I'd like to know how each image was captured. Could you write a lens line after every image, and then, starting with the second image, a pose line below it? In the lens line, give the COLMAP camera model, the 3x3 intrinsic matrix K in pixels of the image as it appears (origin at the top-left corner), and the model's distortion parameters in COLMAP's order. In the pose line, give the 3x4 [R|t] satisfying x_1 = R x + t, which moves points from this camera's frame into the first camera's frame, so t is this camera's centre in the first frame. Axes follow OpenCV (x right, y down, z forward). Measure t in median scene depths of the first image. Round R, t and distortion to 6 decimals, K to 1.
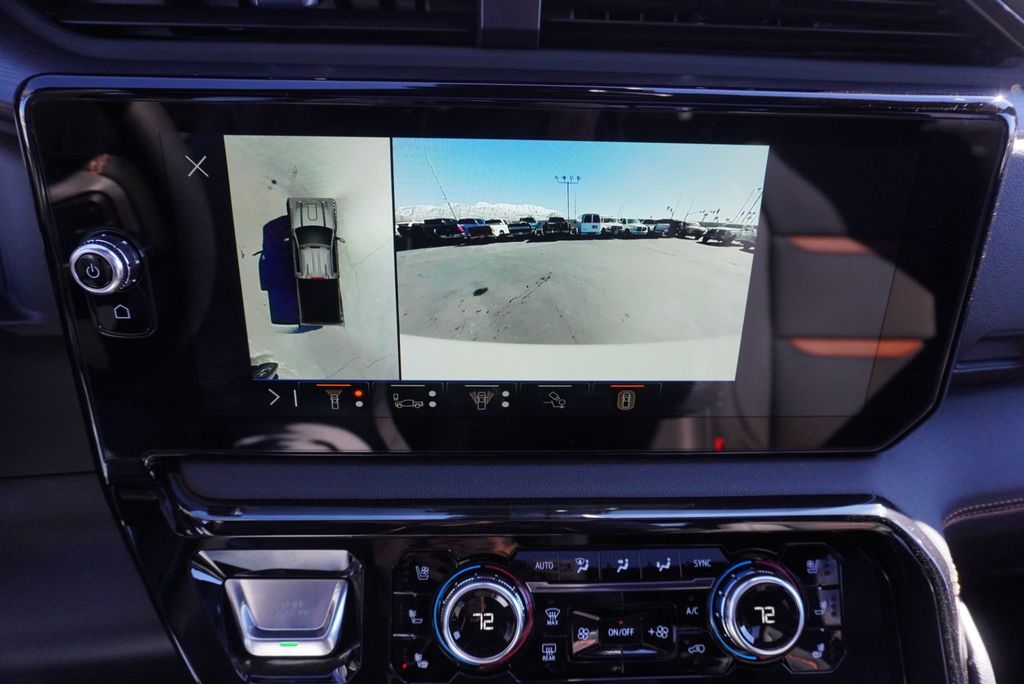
lens RADIAL K [[710.4, 0, 510.6], [0, 710.4, 341.5], [0, 0, 1]] dist [-0.001501, -0.000202]
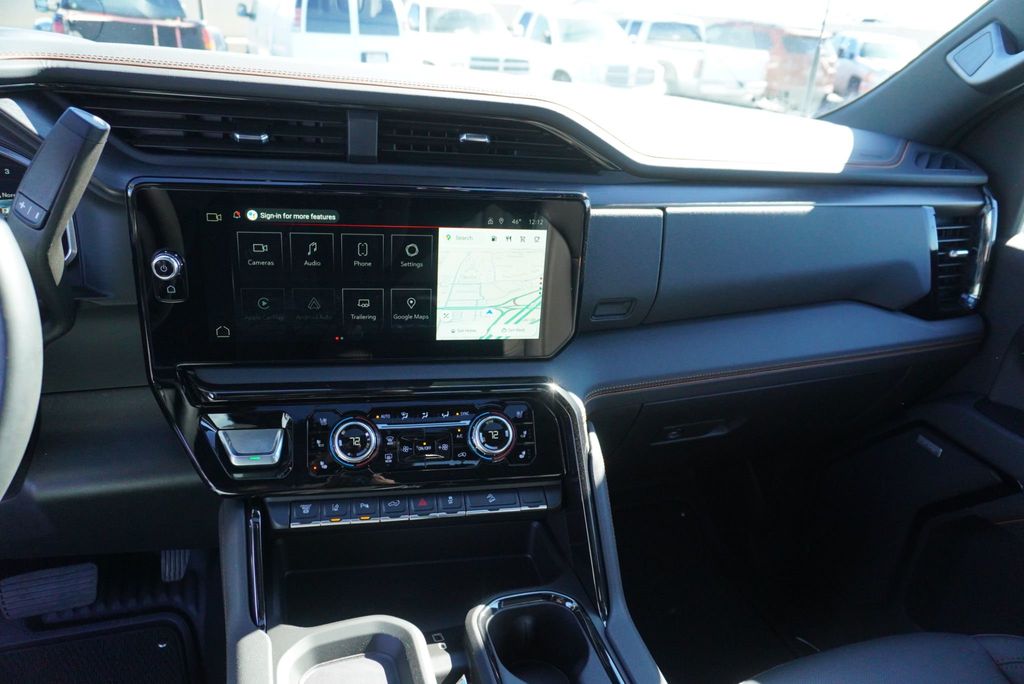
lens RADIAL K [[710.4, 0, 512.7], [0, 710.4, 343.7], [0, 0, 1]] dist [-0.001501, -0.000202]
pose [[0.983847, -0.019736, 0.177919, 0.048685], [0.026631, 0.998981, -0.036451, 0.195005], [-0.177019, 0.040601, 0.983370, -1.067654]]
